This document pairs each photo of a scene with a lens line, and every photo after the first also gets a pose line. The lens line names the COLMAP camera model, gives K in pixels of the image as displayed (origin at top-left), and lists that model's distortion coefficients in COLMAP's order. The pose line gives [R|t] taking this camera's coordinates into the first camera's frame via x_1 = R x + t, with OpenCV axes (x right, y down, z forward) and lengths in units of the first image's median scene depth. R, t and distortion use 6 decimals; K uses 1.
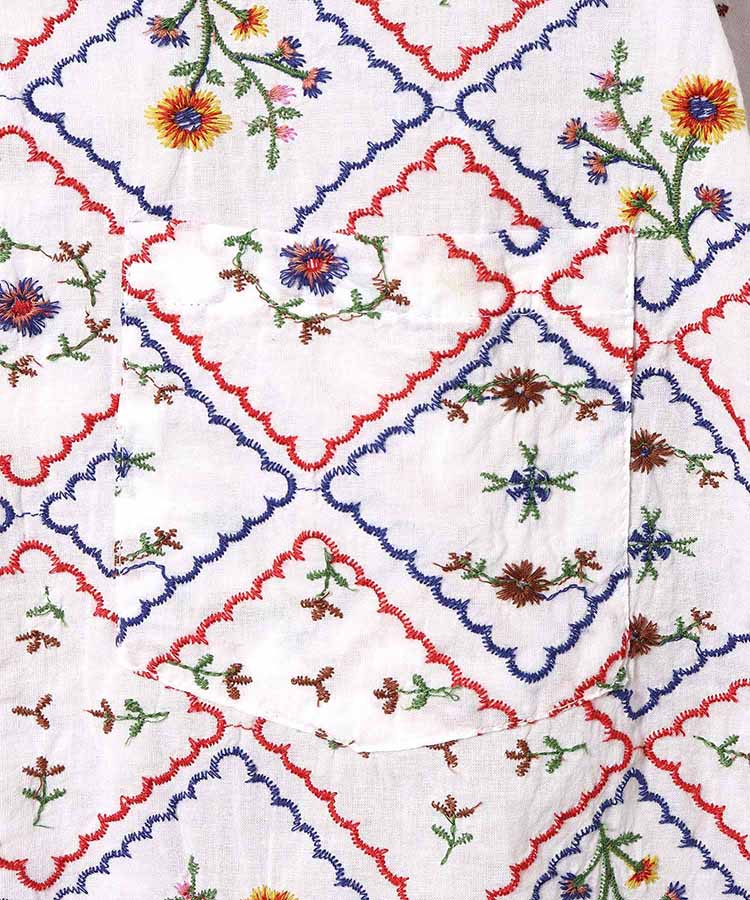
lens RADIAL K [[2353.7, 0, 375.0], [0, 2353.7, 450.0], [0, 0, 1]] dist [0.159769, -0.526295]
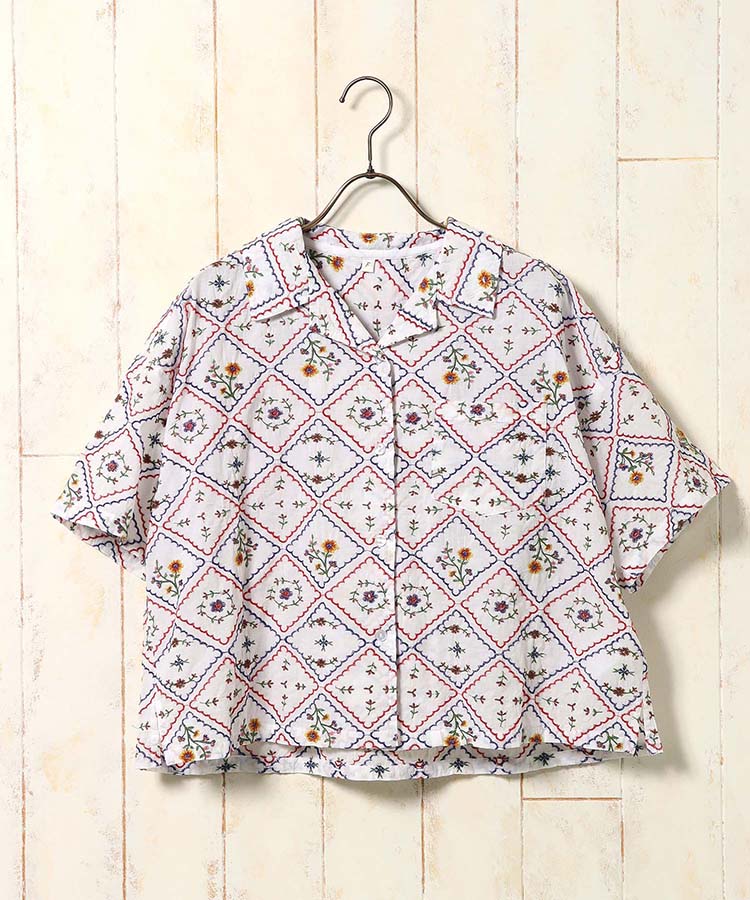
lens RADIAL K [[2353.7, 0, 375.0], [0, 2353.7, 450.0], [0, 0, 1]] dist [0.159769, -0.526295]
pose [[0.998662, 0.019085, -0.048054, -0.003226], [-0.024596, 0.992844, -0.116856, 0.544486], [0.045480, 0.117882, 0.991986, -3.577490]]
